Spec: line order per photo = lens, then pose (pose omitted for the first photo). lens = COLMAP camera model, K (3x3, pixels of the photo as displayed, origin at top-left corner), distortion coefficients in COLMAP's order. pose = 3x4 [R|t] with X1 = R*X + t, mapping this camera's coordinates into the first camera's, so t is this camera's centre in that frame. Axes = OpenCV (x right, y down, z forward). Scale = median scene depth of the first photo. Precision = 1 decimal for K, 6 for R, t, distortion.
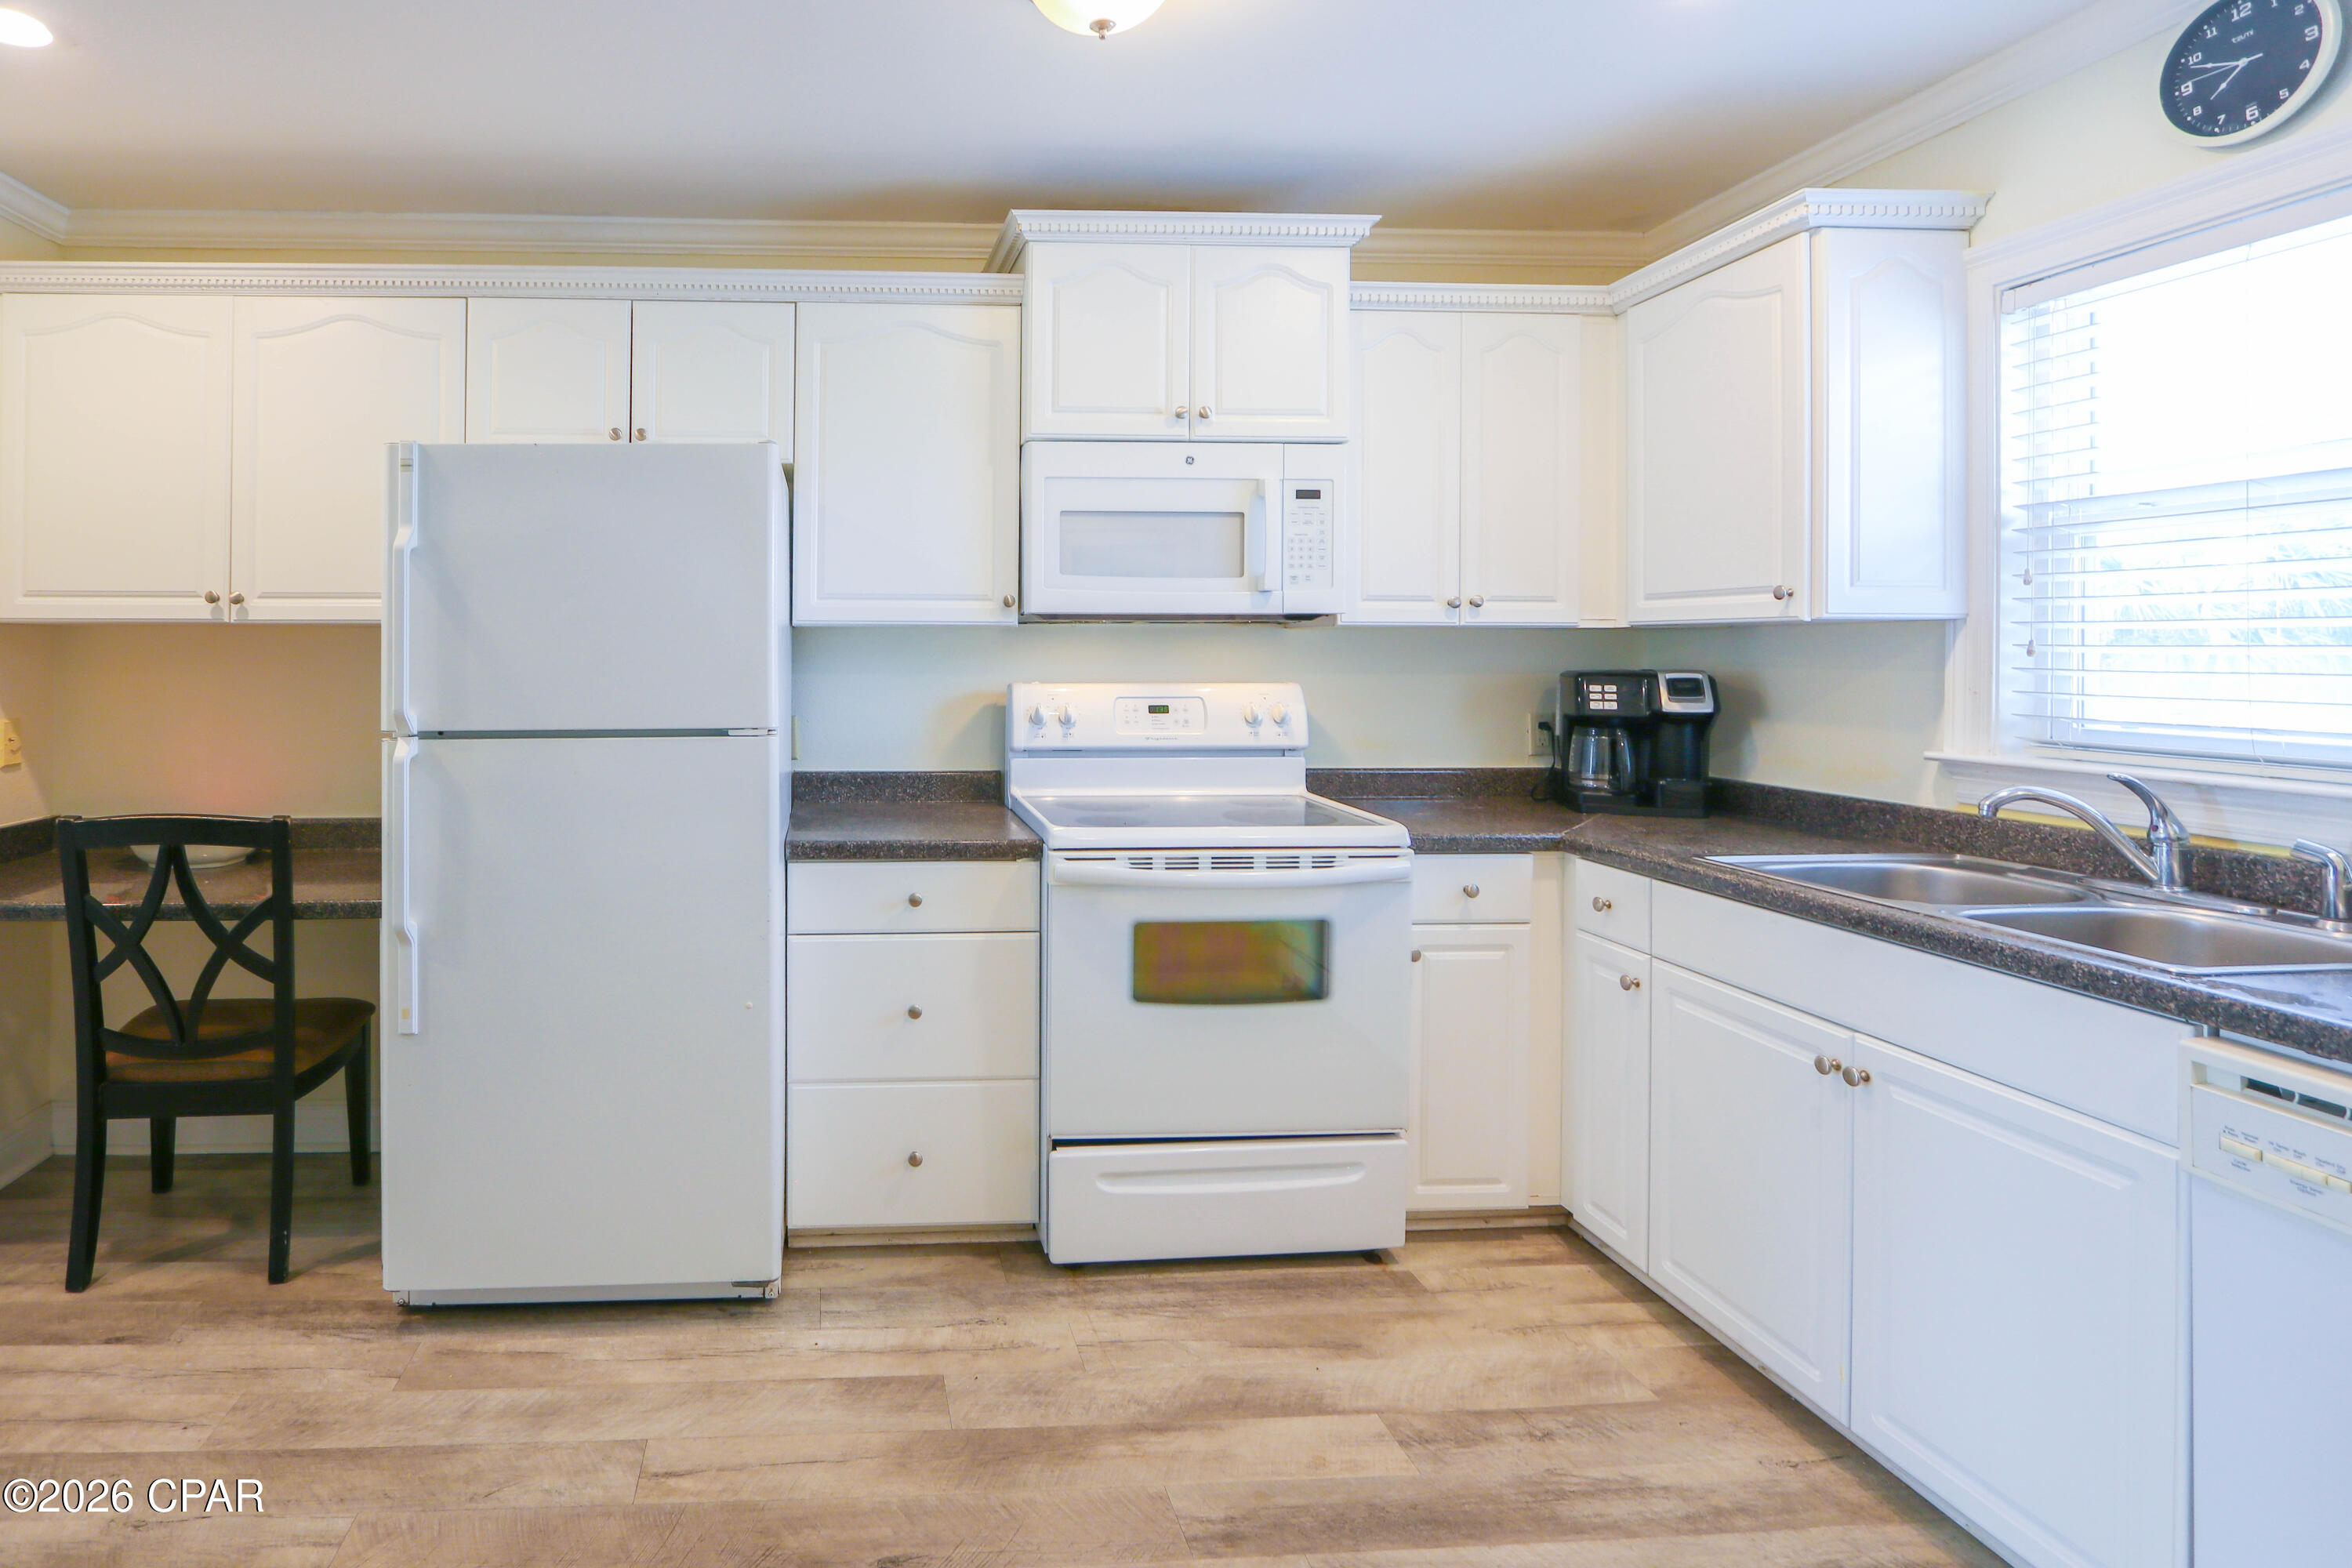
lens RADIAL K [[1184.5, 0, 878.1], [0, 1184.5, 644.8], [0, 0, 1]] dist [-0.014217, 0.000558]
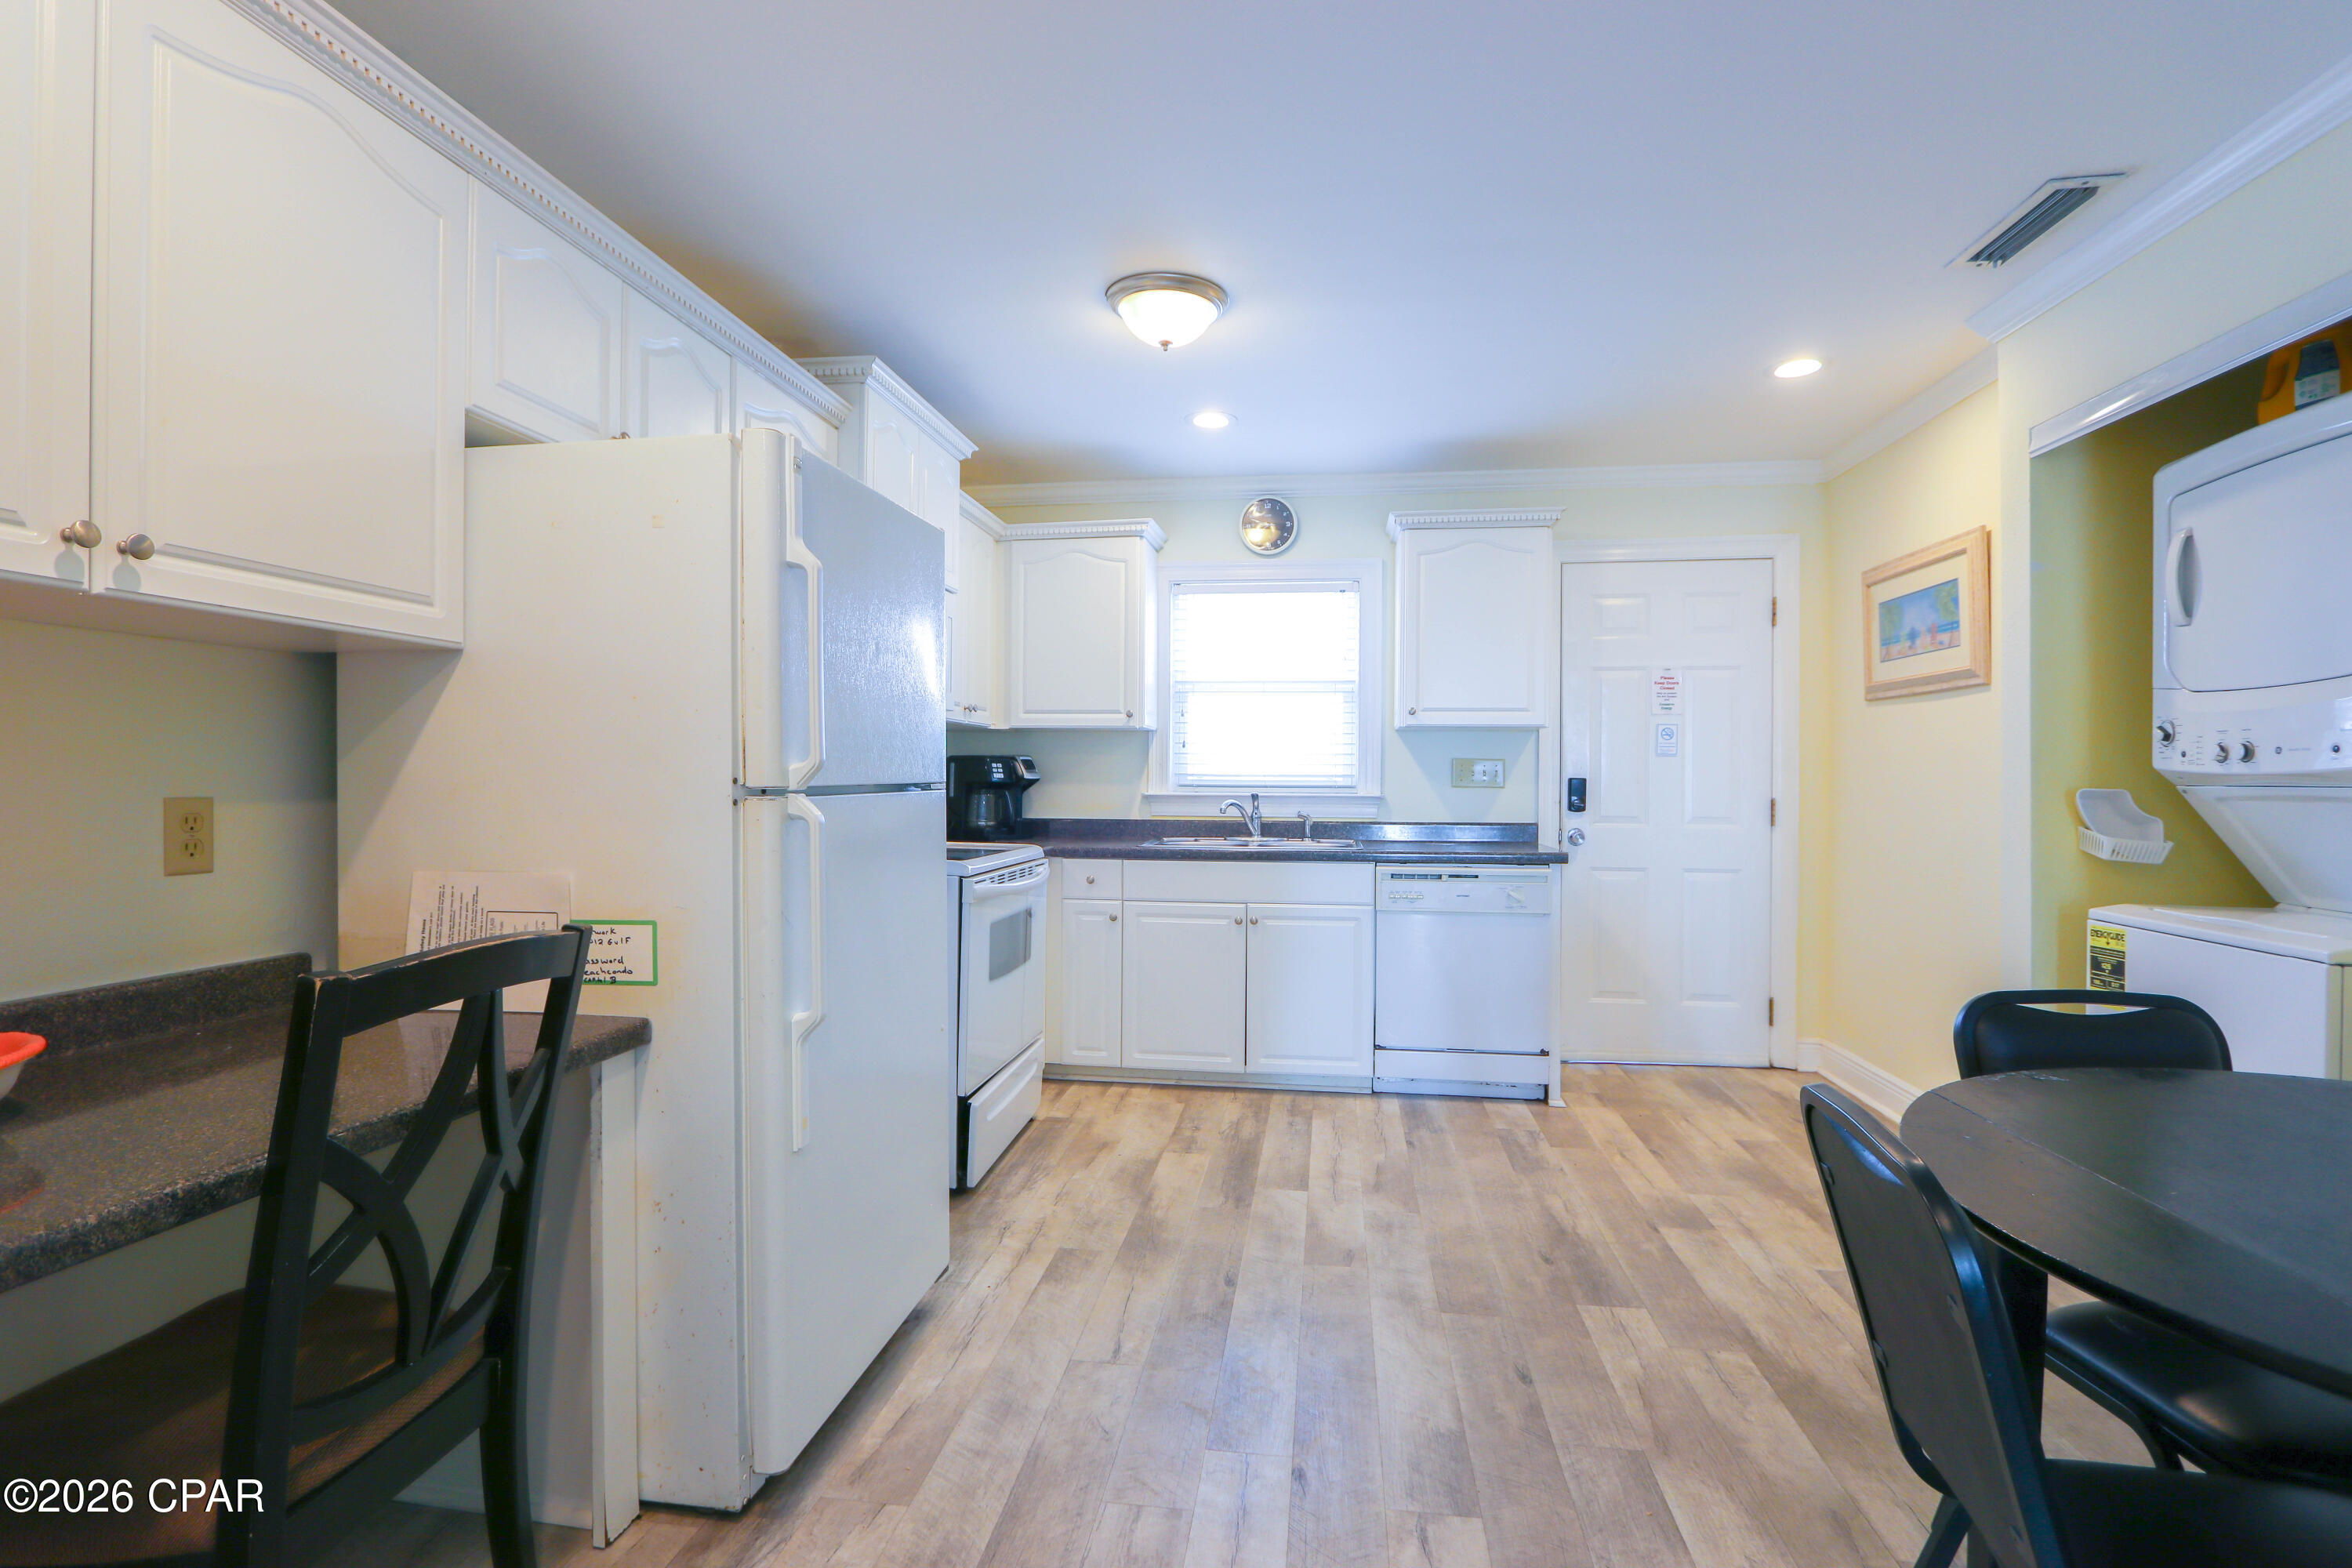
lens RADIAL K [[1100.7, 0, 1176.0], [0, 1100.7, 784.0], [0, 0, 1]] dist [-0.017418, 0.000350]
pose [[0.188105, -0.004890, 0.982137, -1.041889], [-0.009966, 0.999927, 0.006887, 0.060499], [-0.982098, -0.011083, 0.188042, 0.559608]]
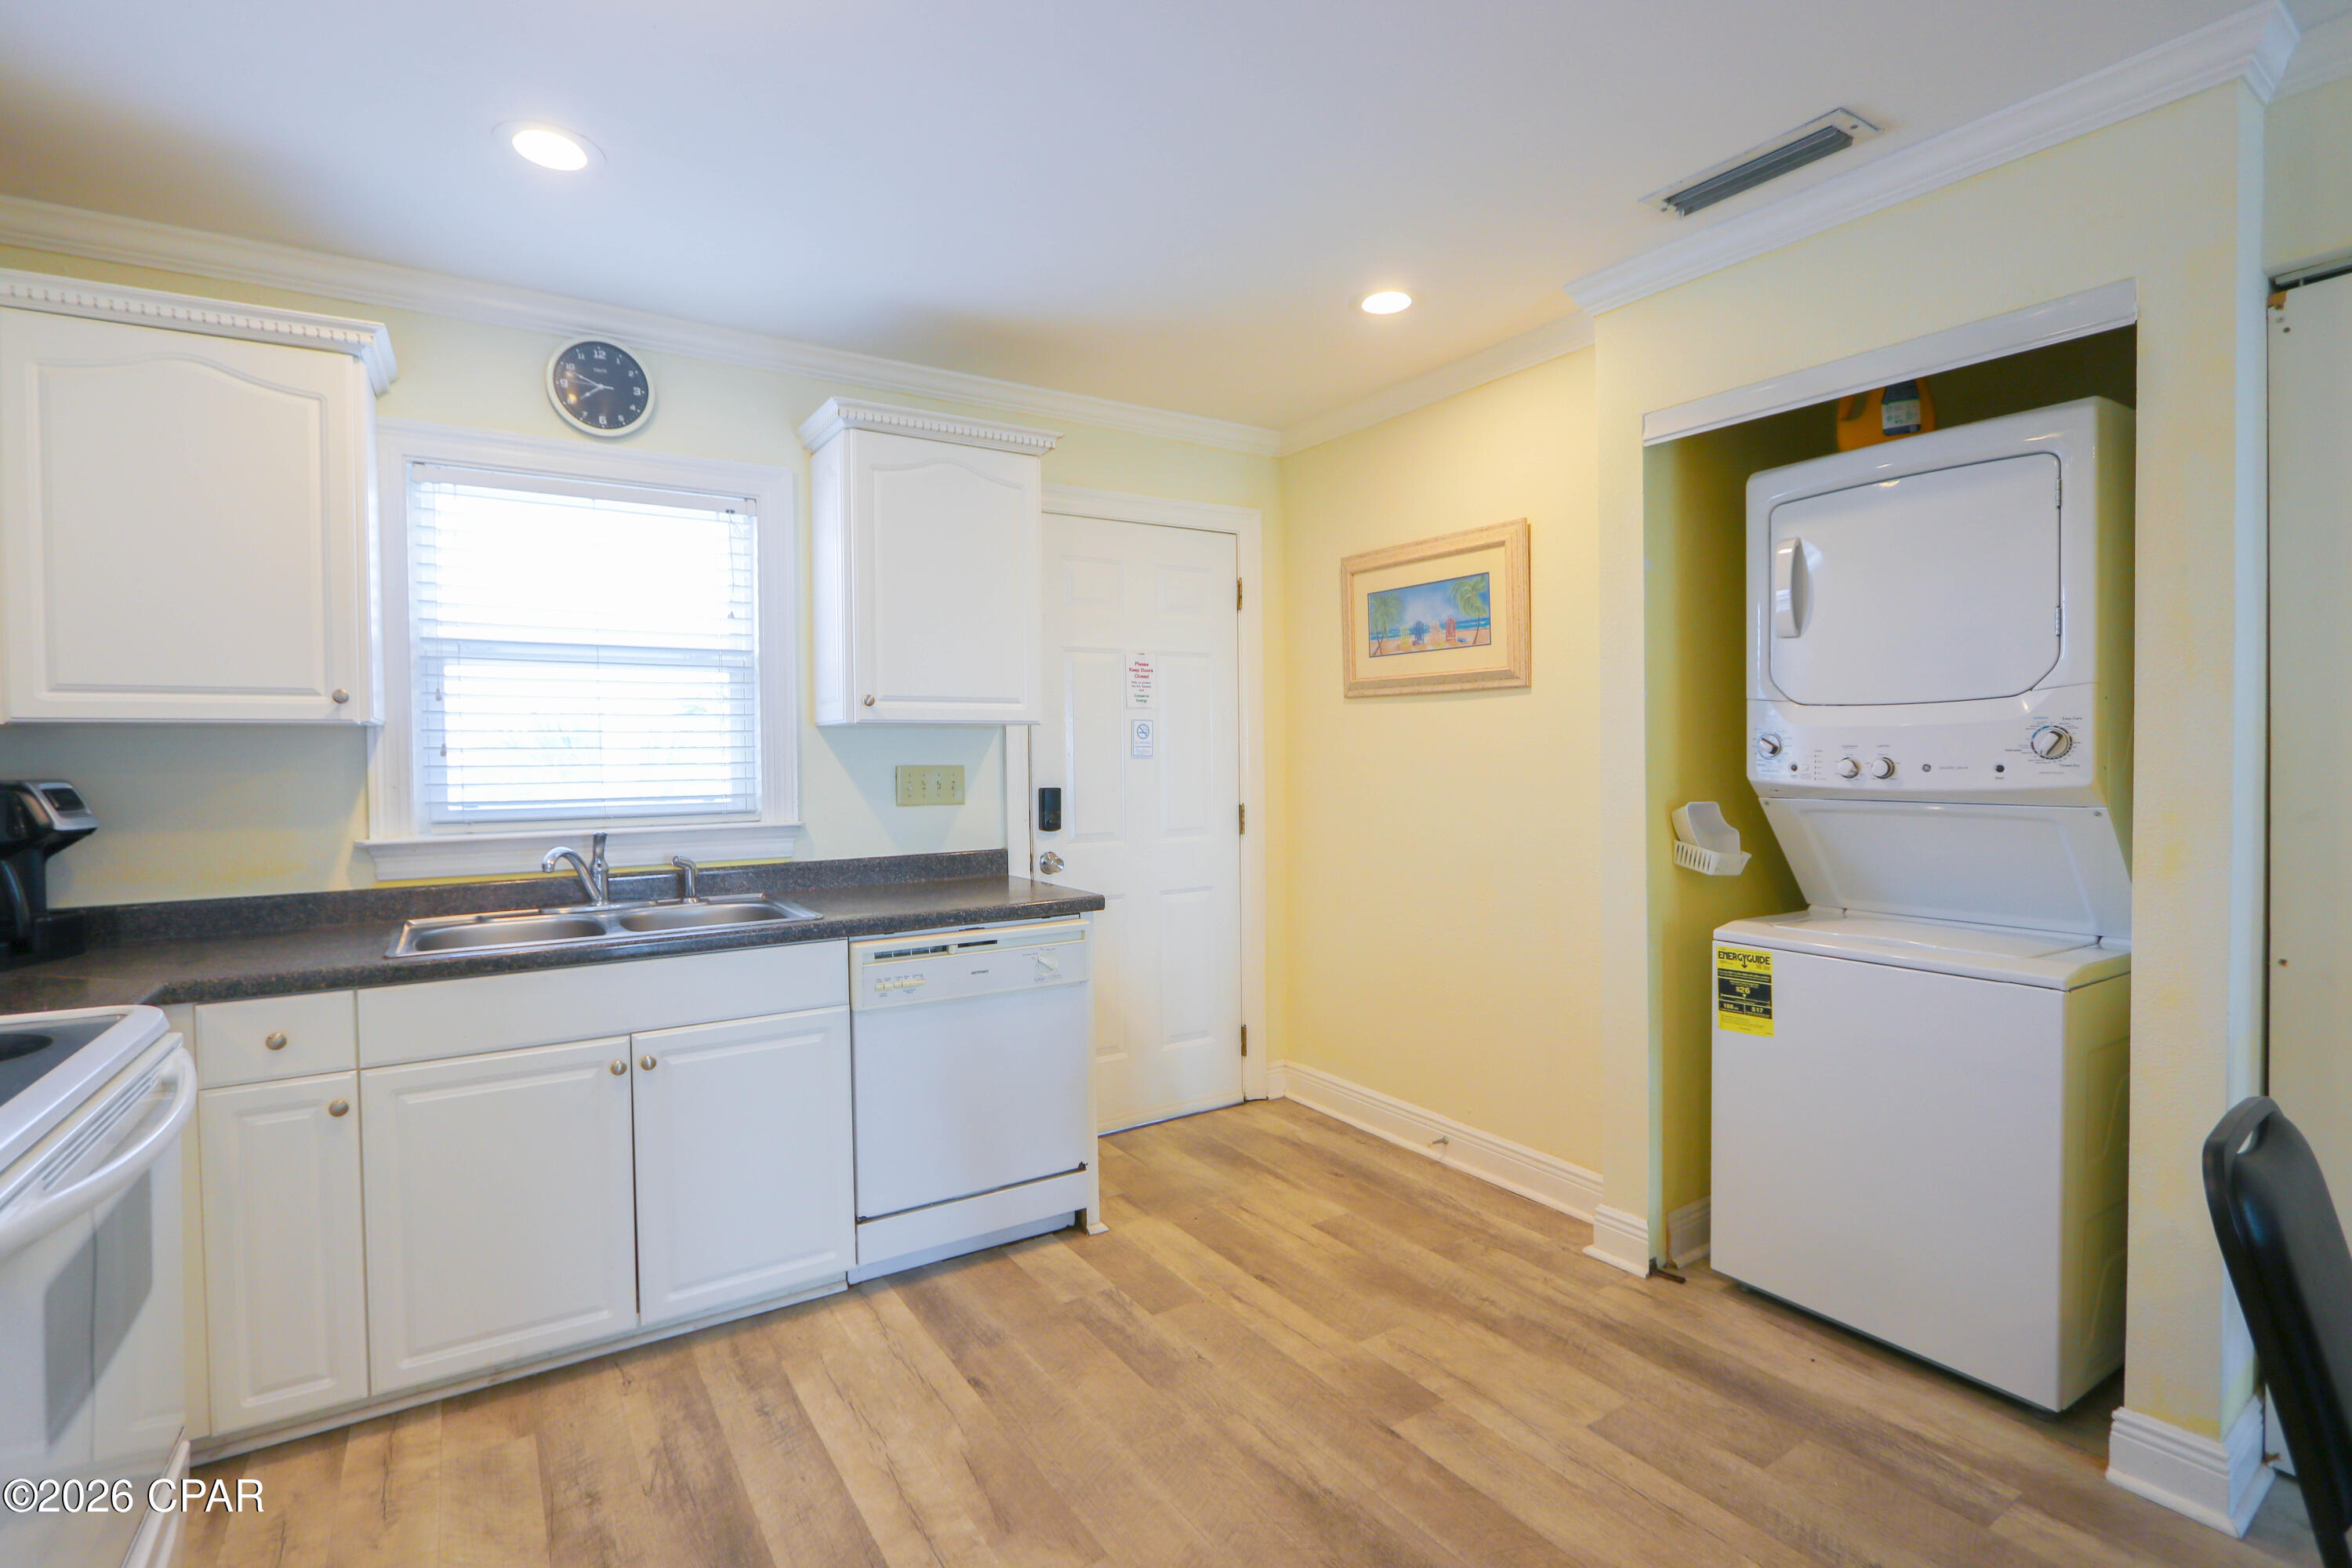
lens RADIAL K [[1097.0, 0, 1180.3], [0, 1097.0, 776.7], [0, 0, 1]] dist [-0.017657, 0.001461]
pose [[-0.509262, -0.015356, 0.860475, -0.425957], [0.006810, 0.999738, 0.021872, 0.010734], [-0.860585, 0.016998, -0.509023, 0.837719]]
